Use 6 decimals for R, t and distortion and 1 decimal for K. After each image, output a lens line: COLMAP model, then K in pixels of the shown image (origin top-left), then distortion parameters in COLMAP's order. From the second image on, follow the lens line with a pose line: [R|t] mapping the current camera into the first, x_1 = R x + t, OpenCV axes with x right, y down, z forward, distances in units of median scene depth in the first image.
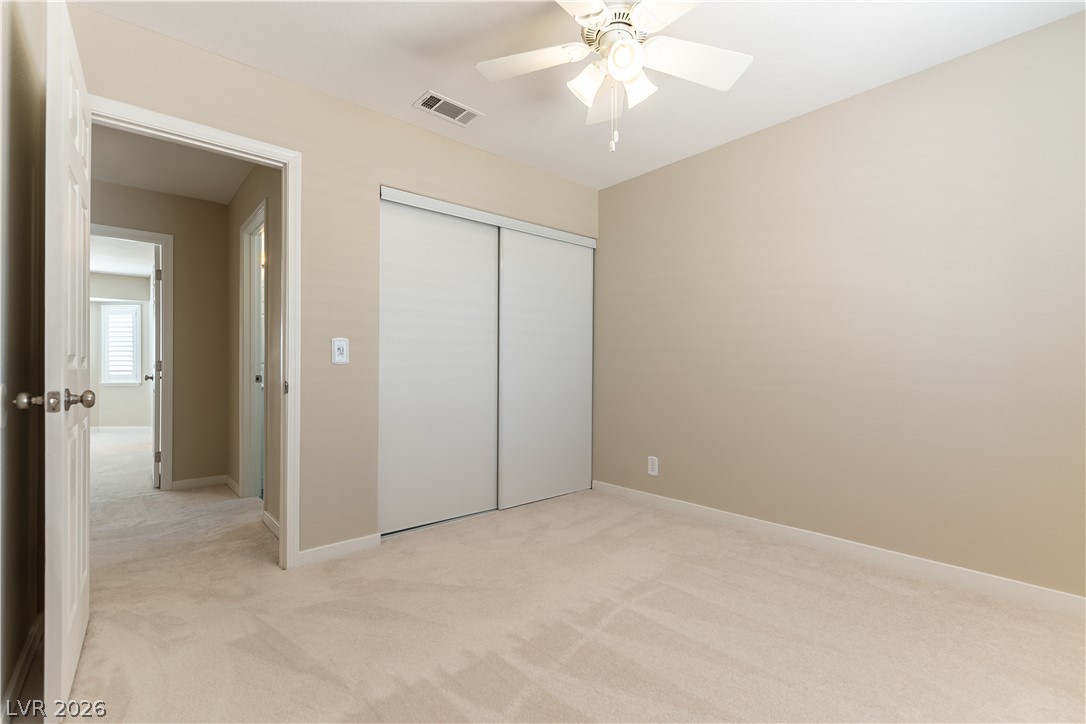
lens RADIAL K [[492.7, 0, 544.7], [0, 492.7, 368.0], [0, 0, 1]] dist [-0.000572, 0.000019]
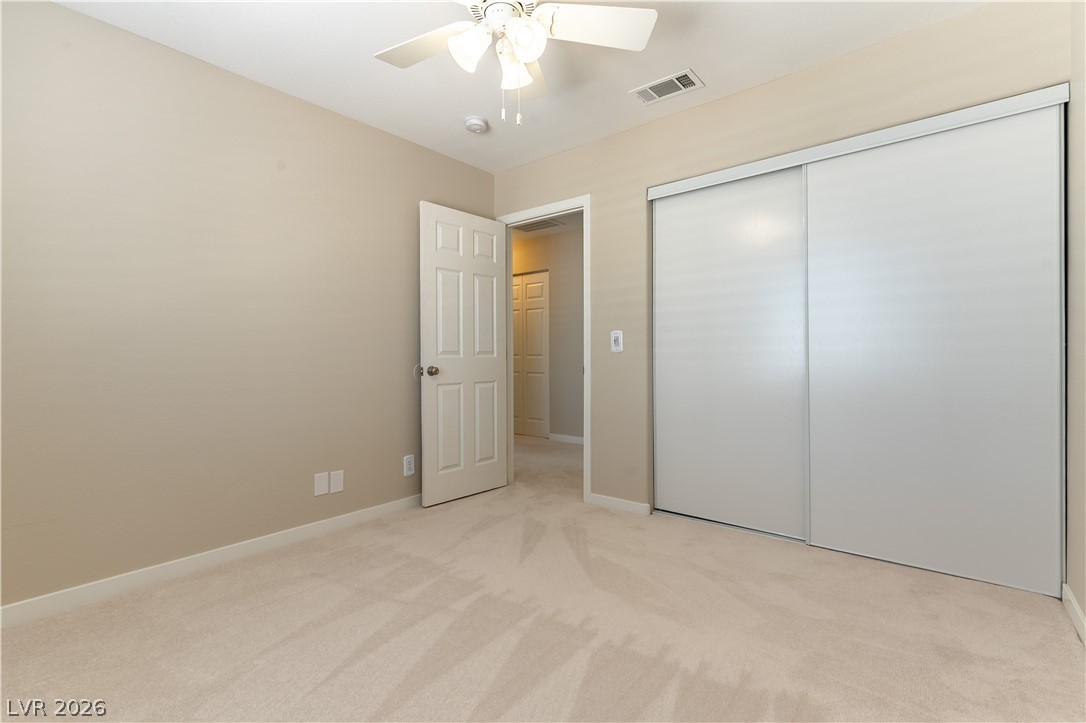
lens RADIAL K [[484.7, 0, 538.6], [0, 484.7, 355.2], [0, 0, 1]] dist [-0.000254, 0.000006]
pose [[0.148106, -0.004914, -0.988959, 0.572974], [0.007923, 0.999961, -0.003782, 0.001593], [0.988940, -0.007275, 0.148139, 0.489895]]
